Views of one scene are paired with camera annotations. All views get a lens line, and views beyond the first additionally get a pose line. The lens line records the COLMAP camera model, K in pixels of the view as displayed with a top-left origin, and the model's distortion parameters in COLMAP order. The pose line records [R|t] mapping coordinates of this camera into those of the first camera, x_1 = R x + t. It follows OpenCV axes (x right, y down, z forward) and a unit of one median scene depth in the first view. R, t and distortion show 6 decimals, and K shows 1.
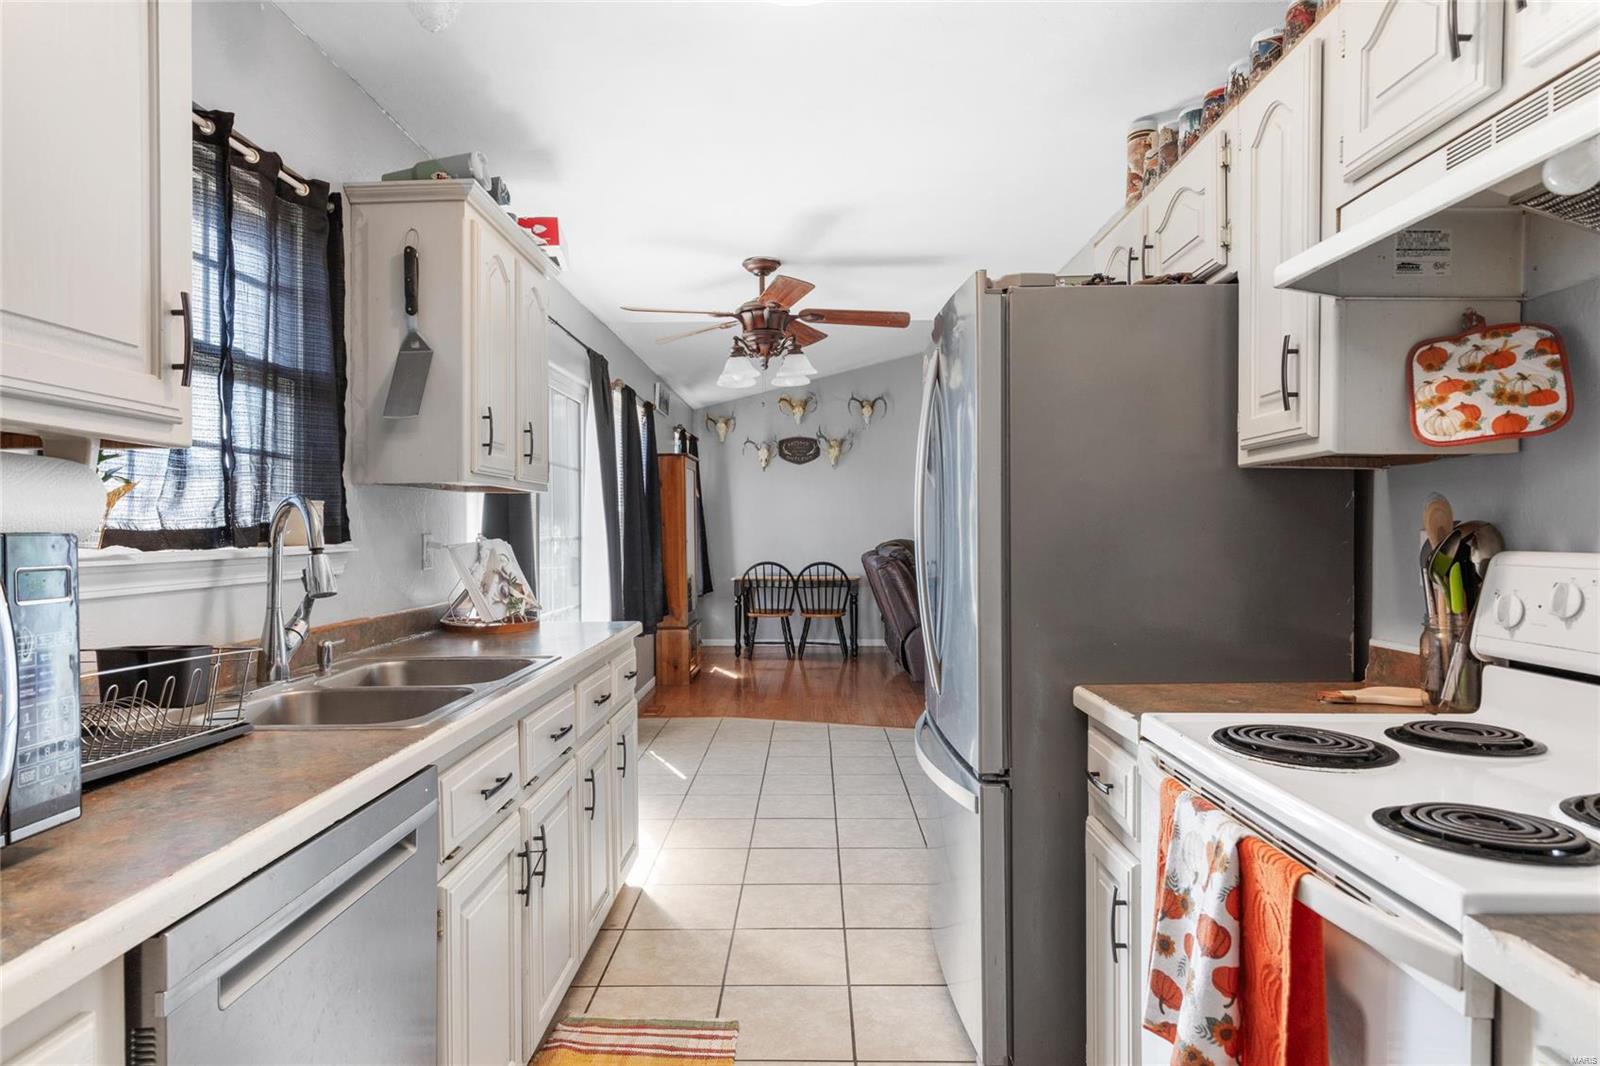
lens RADIAL K [[930.1, 0, 798.2], [0, 930.1, 532.7], [0, 0, 1]] dist [-0.000868, -0.000119]
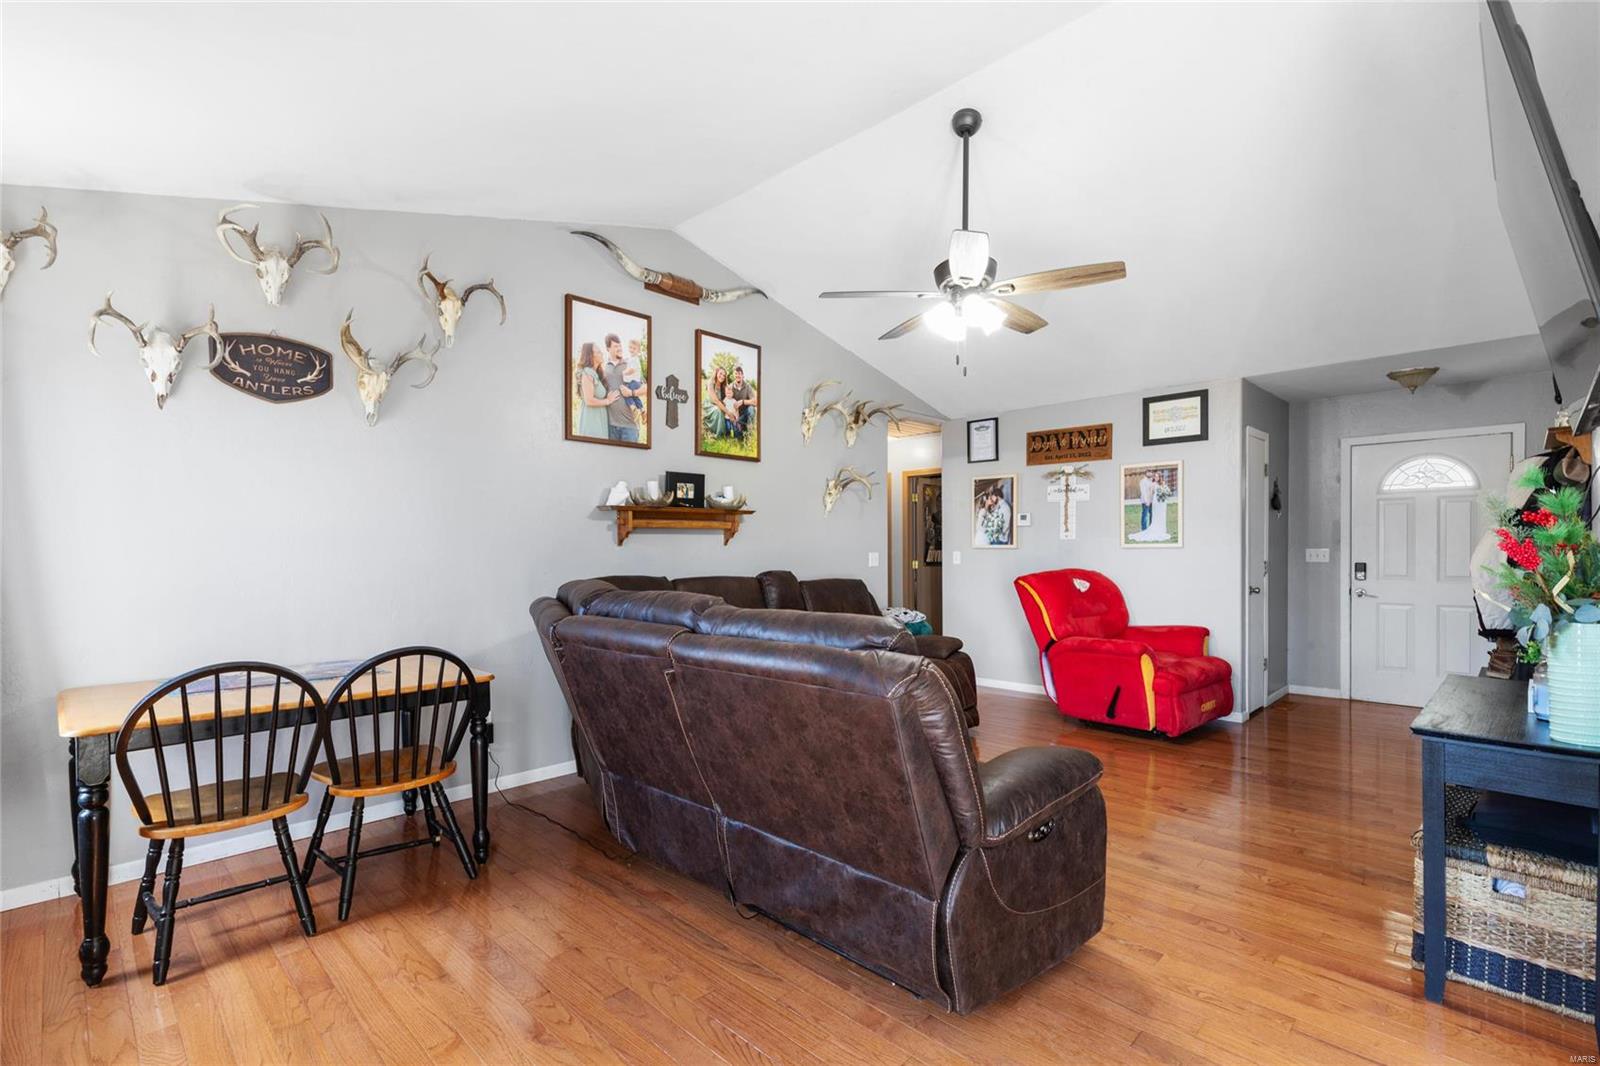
lens RADIAL K [[734.5, 0, 807.9], [0, 734.5, 547.9], [0, 0, 1]] dist [0.013181, -0.003966]
pose [[0.686266, -0.009070, 0.727294, -0.075727], [0.013770, 0.999905, -0.000524, -0.006234], [-0.727220, 0.010374, 0.686326, 0.614499]]
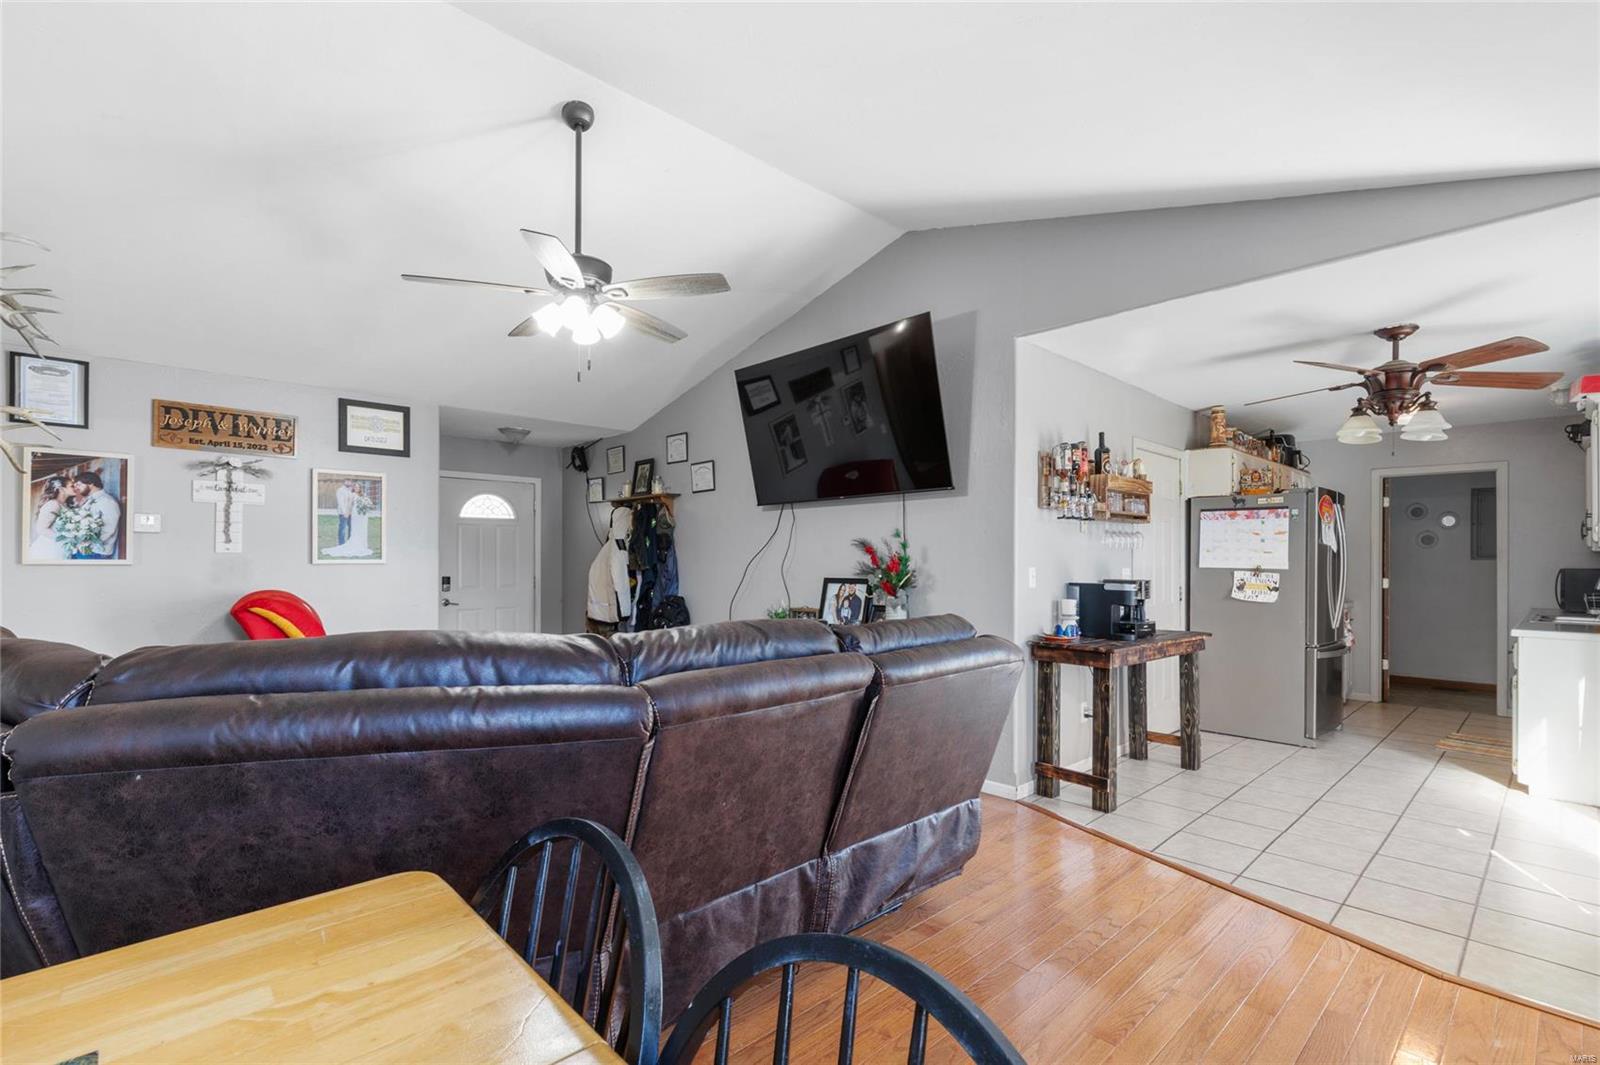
lens RADIAL K [[734.5, 0, 795.5], [0, 734.5, 548.0], [0, 0, 1]] dist [0.013181, -0.003966]
pose [[-0.697053, 0.006946, 0.716986, -0.075172], [0.001042, 0.999962, -0.008675, -0.006697], [-0.717019, -0.005299, -0.697034, 0.664007]]
